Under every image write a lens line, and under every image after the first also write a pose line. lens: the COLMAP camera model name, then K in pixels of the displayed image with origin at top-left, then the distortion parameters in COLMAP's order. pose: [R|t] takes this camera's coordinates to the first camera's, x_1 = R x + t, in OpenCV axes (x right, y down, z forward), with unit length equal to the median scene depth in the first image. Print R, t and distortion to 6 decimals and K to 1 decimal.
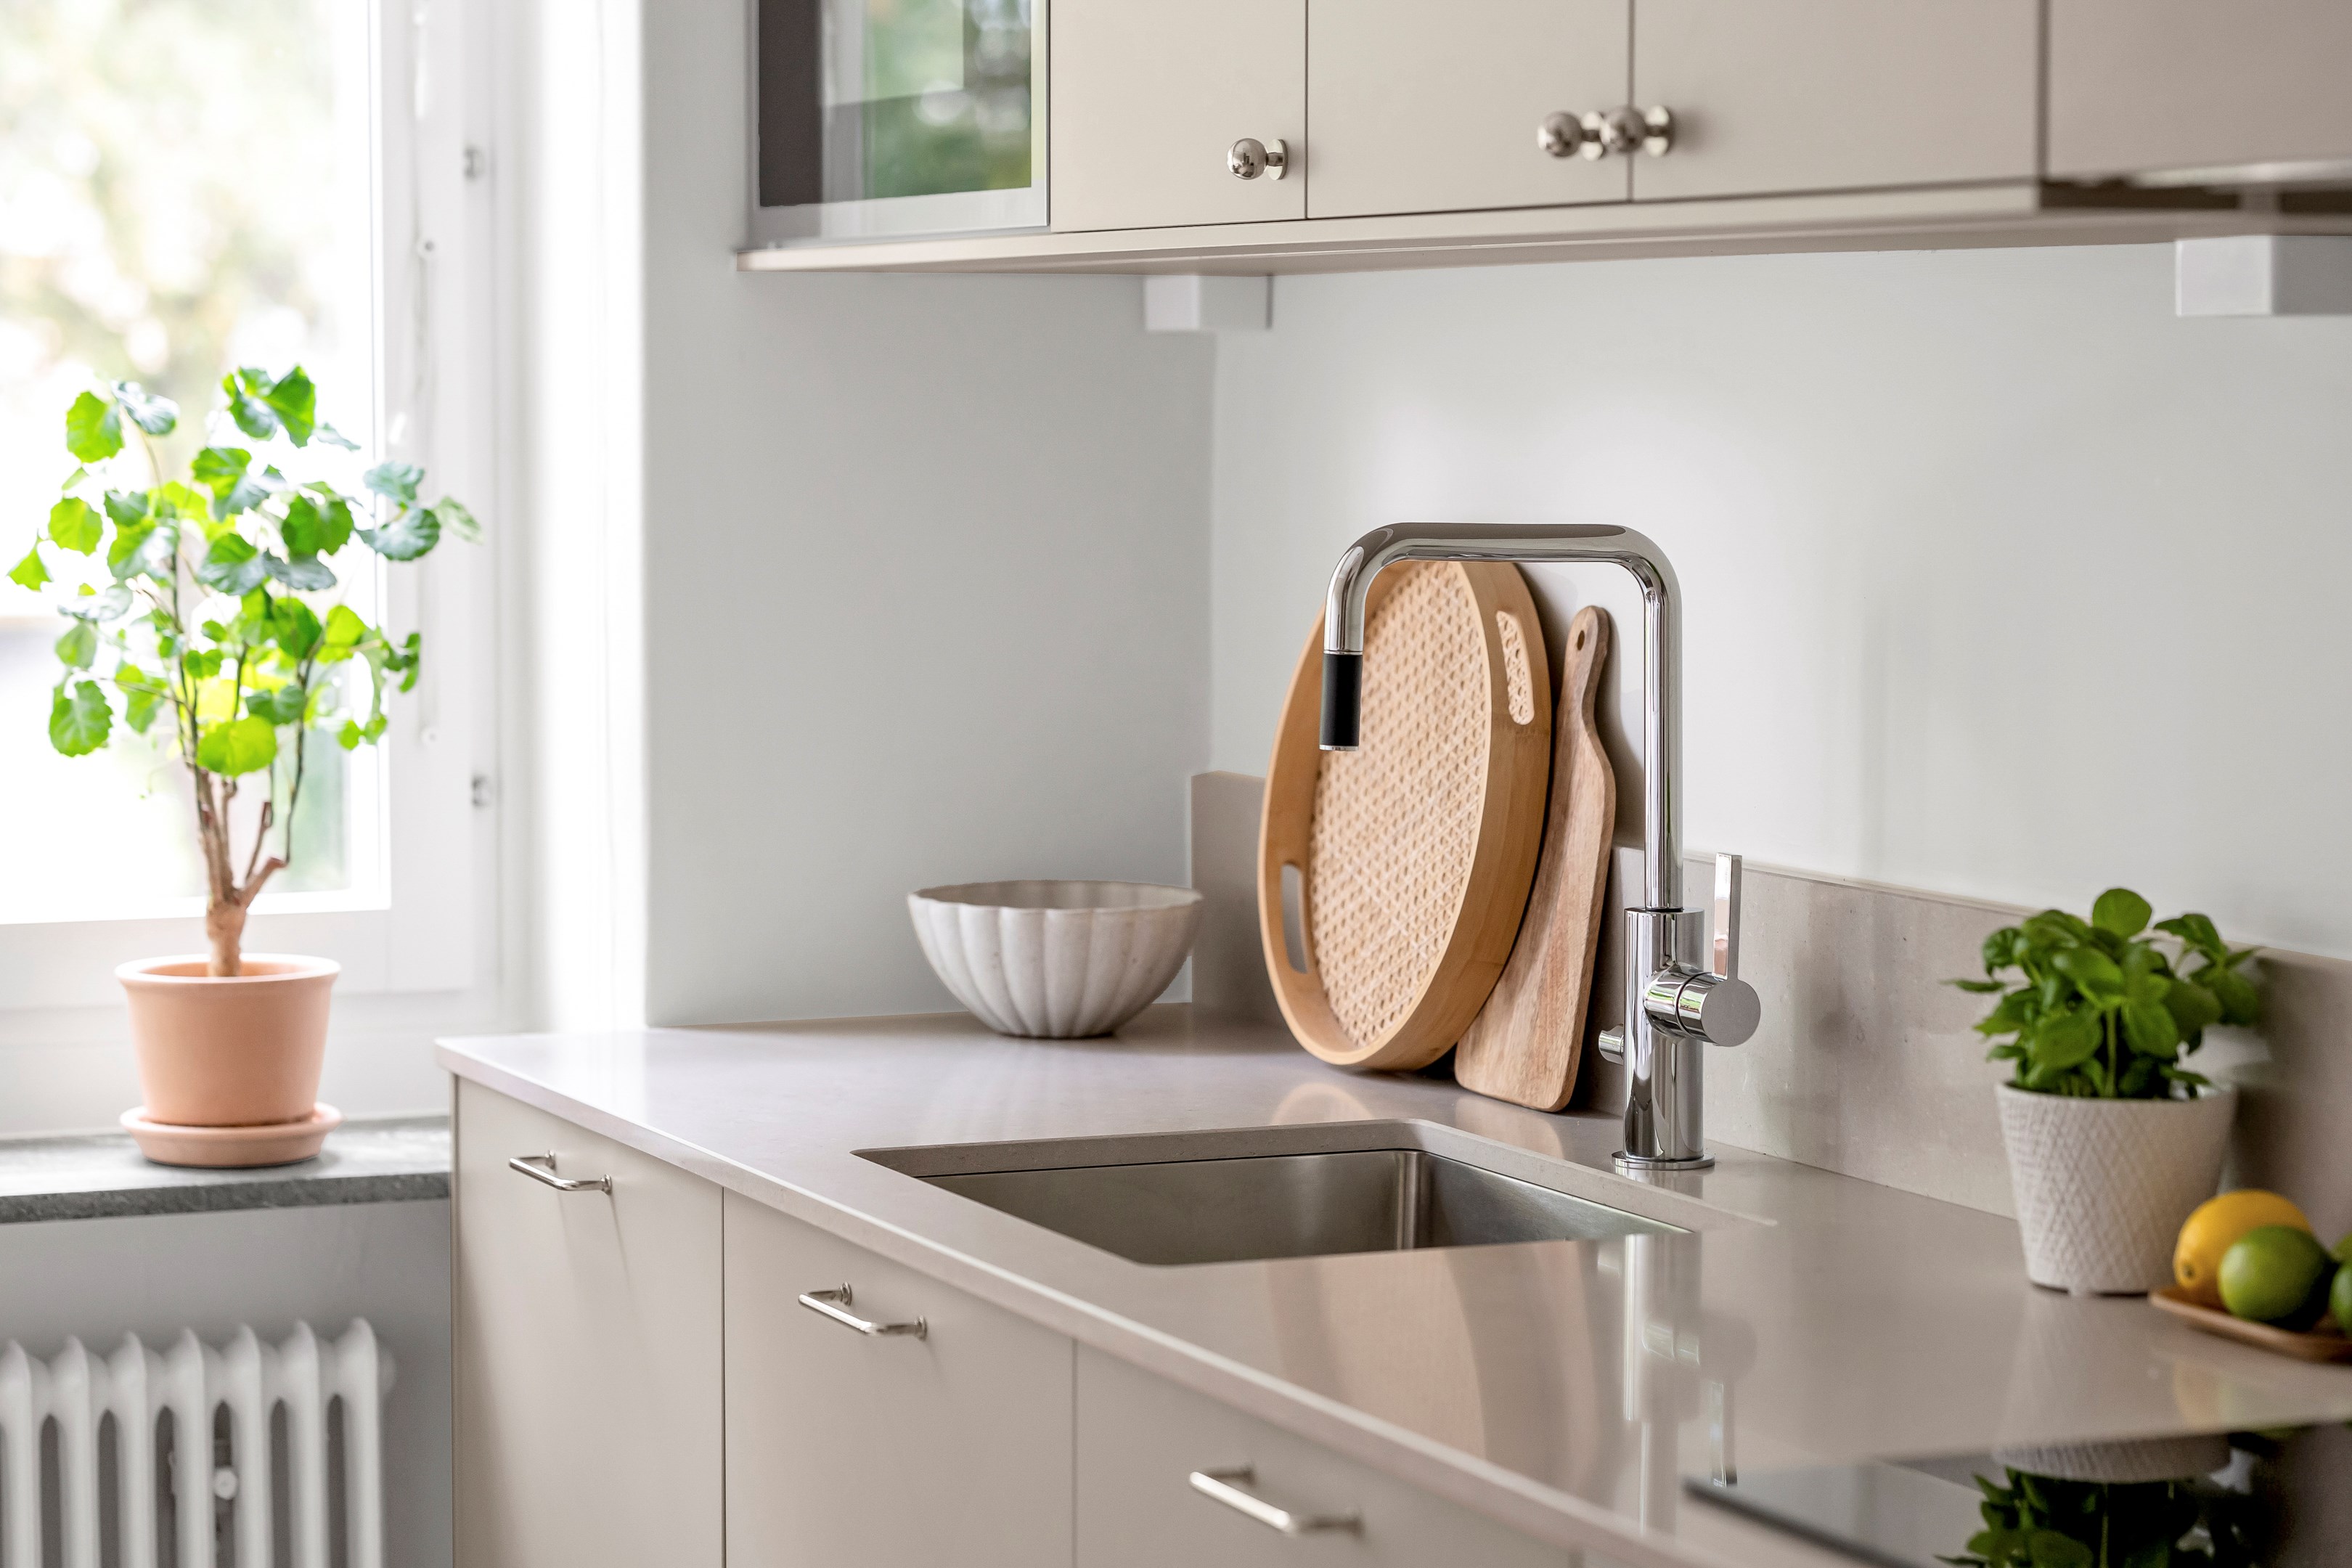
lens RADIAL K [[5485.2, 0, 1173.7], [0, 5485.2, 824.2], [0, 0, 1]] dist [-0.002368, 0.000000]
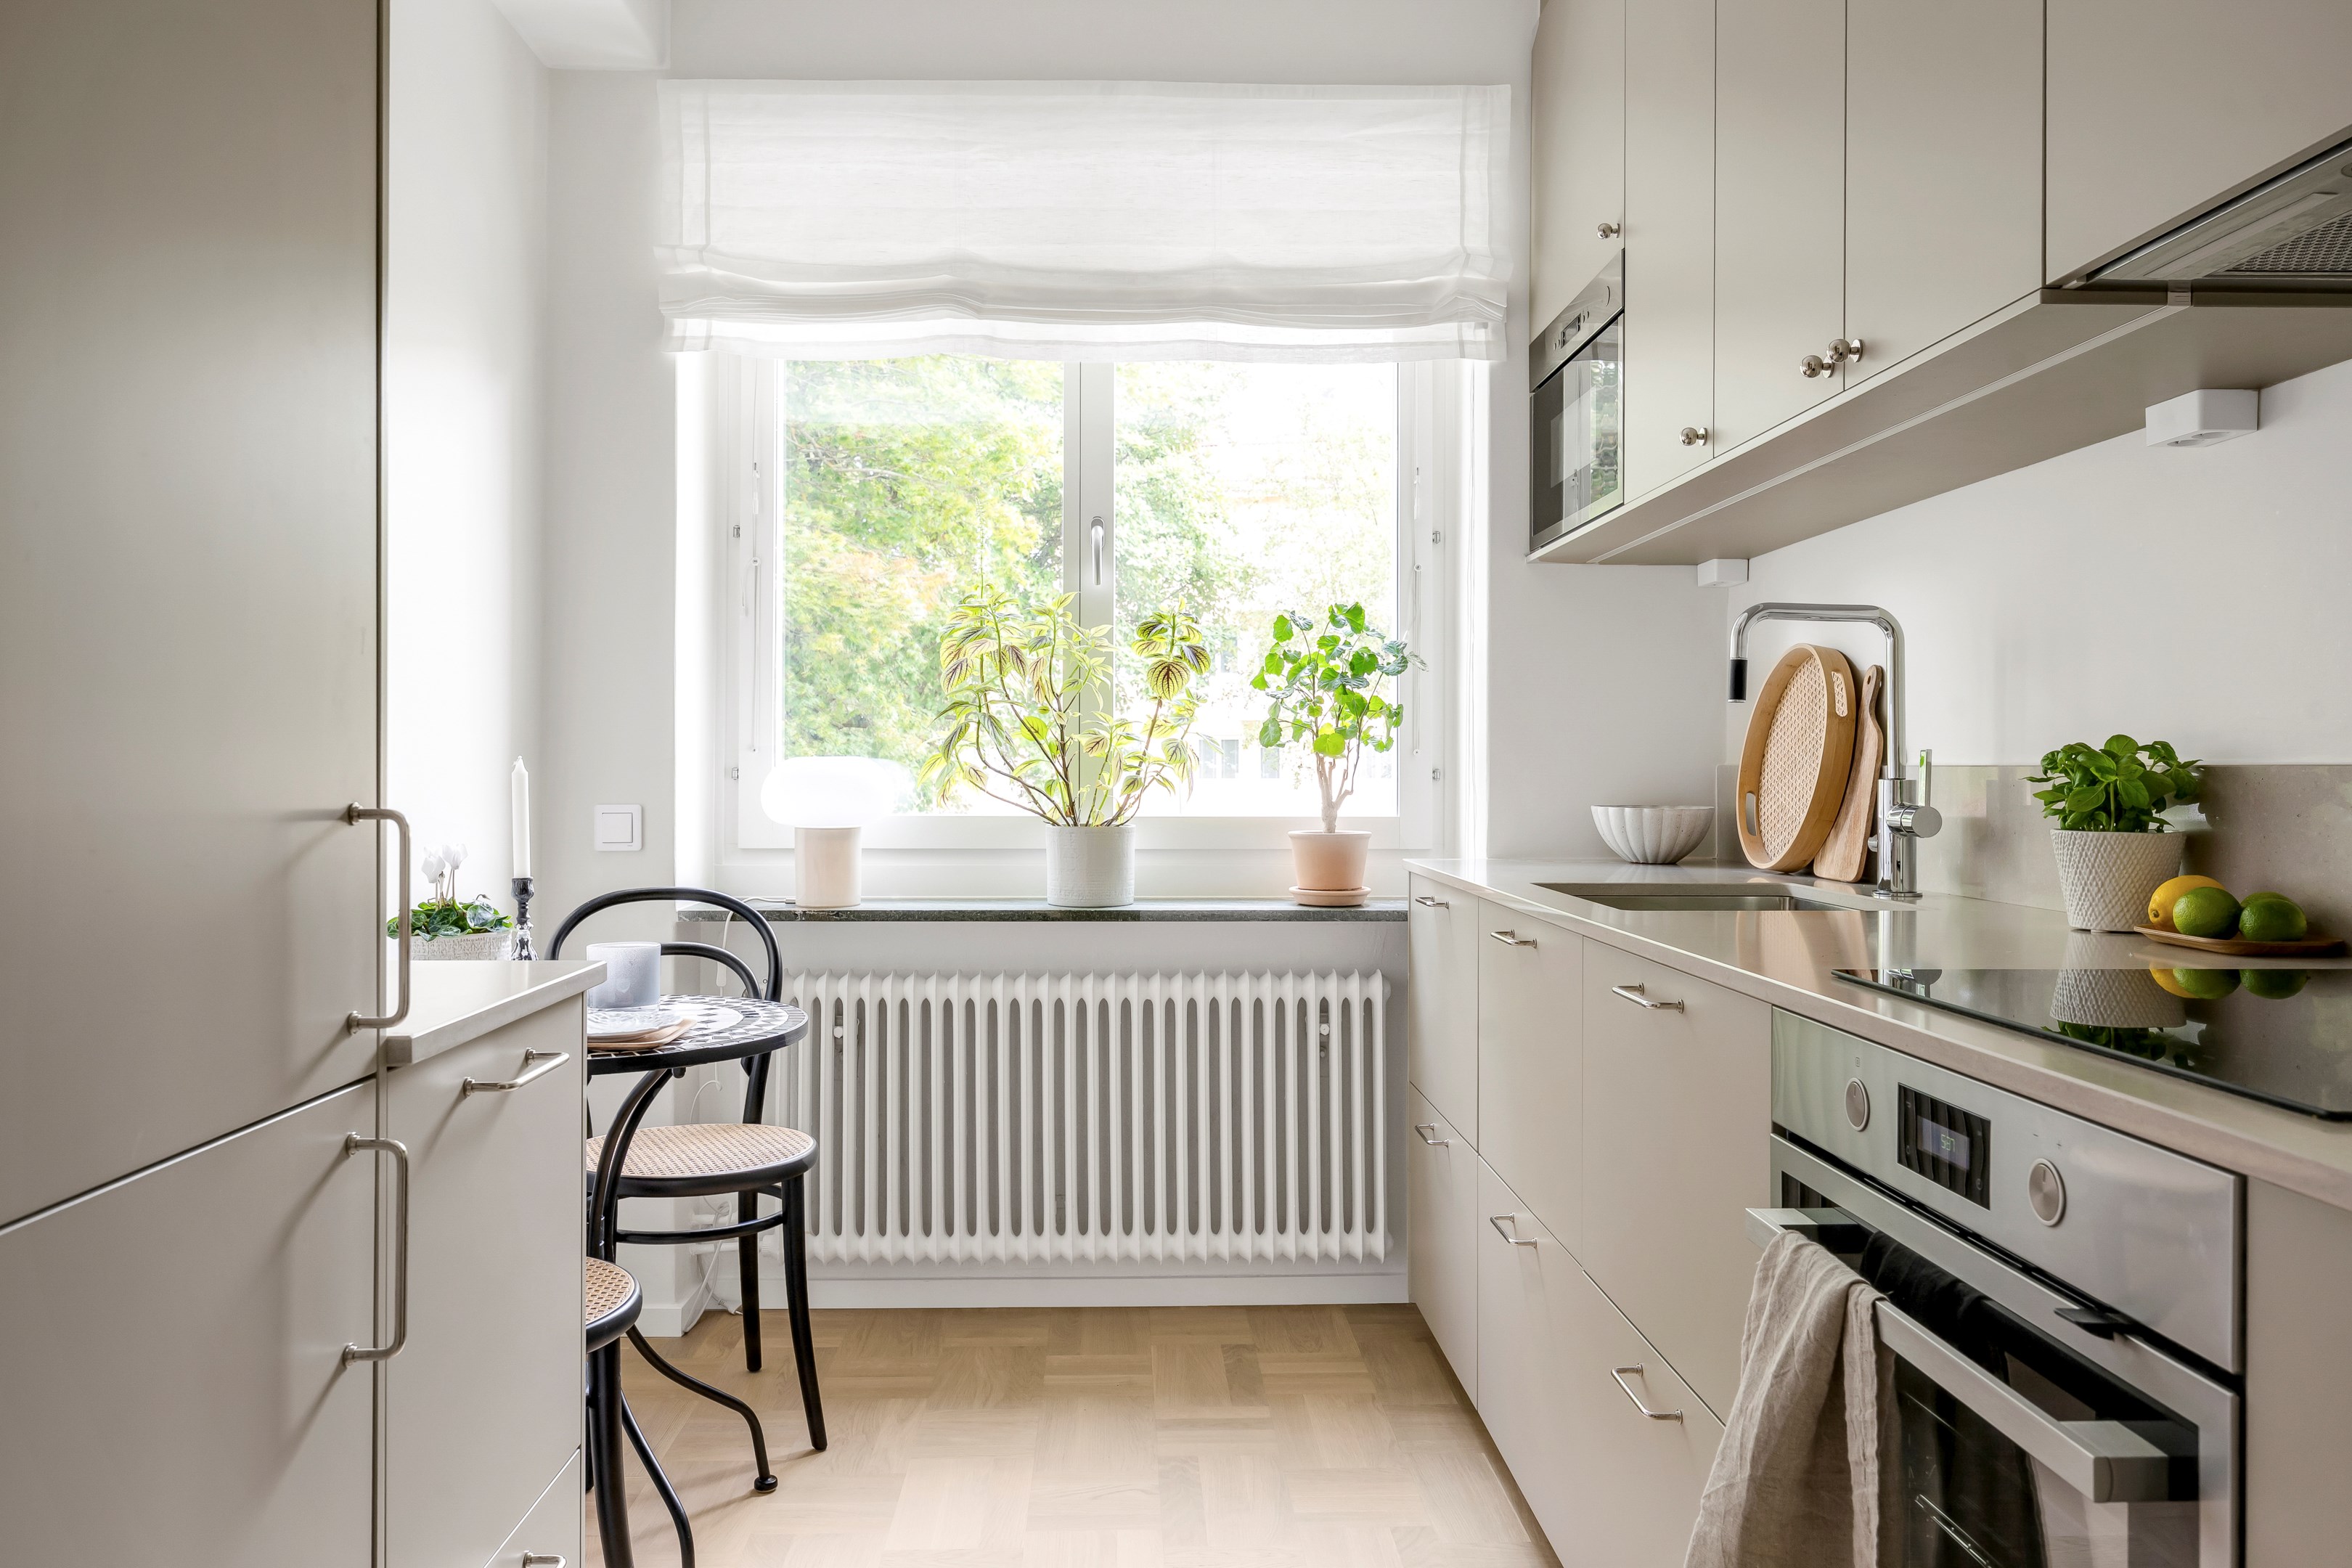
lens RADIAL K [[1682.2, 0, 1178.9], [0, 1682.2, 761.4], [0, 0, 1]] dist [-0.004177, 0.006886]
pose [[0.932327, 0.001263, -0.361614, 0.054301], [-0.031391, 0.996502, -0.077451, 0.058773], [0.360251, 0.083560, 0.929105, 0.223316]]
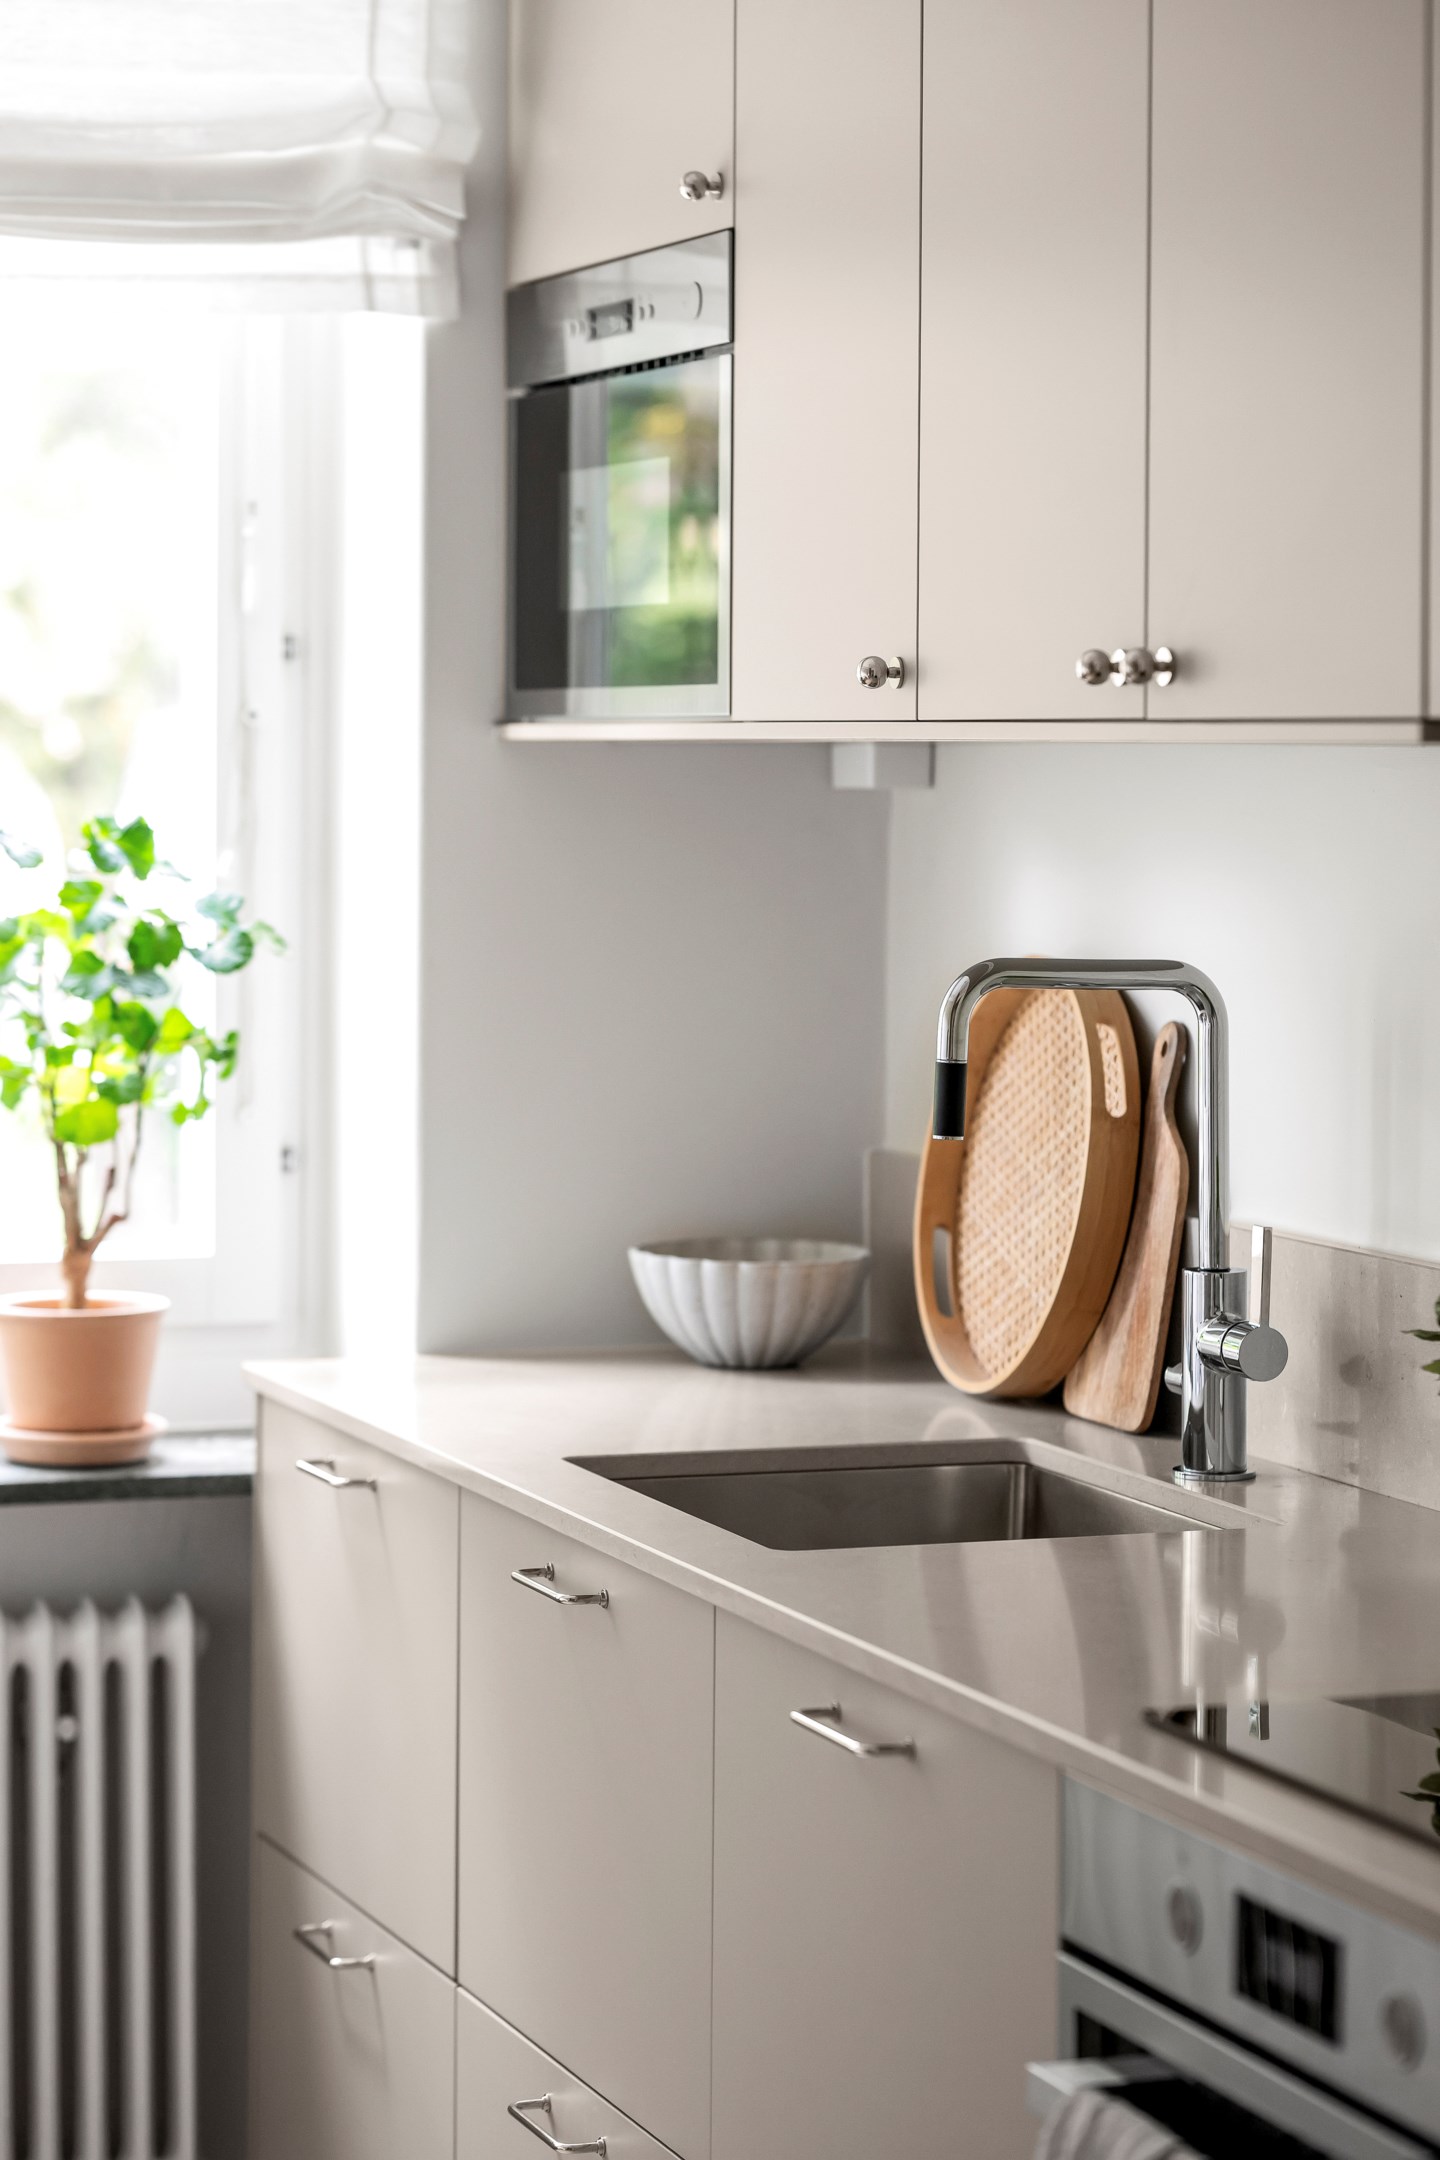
lens RADIAL K [[5037.5, 0, 734.4], [0, 5037.5, 798.6], [0, 0, 1]] dist [-0.002368, 0.000000]
pose [[0.998578, 0.005468, -0.053037, 0.034269], [-0.009384, 0.997223, -0.073879, -0.004623], [0.052486, 0.074272, 0.995856, -0.125647]]
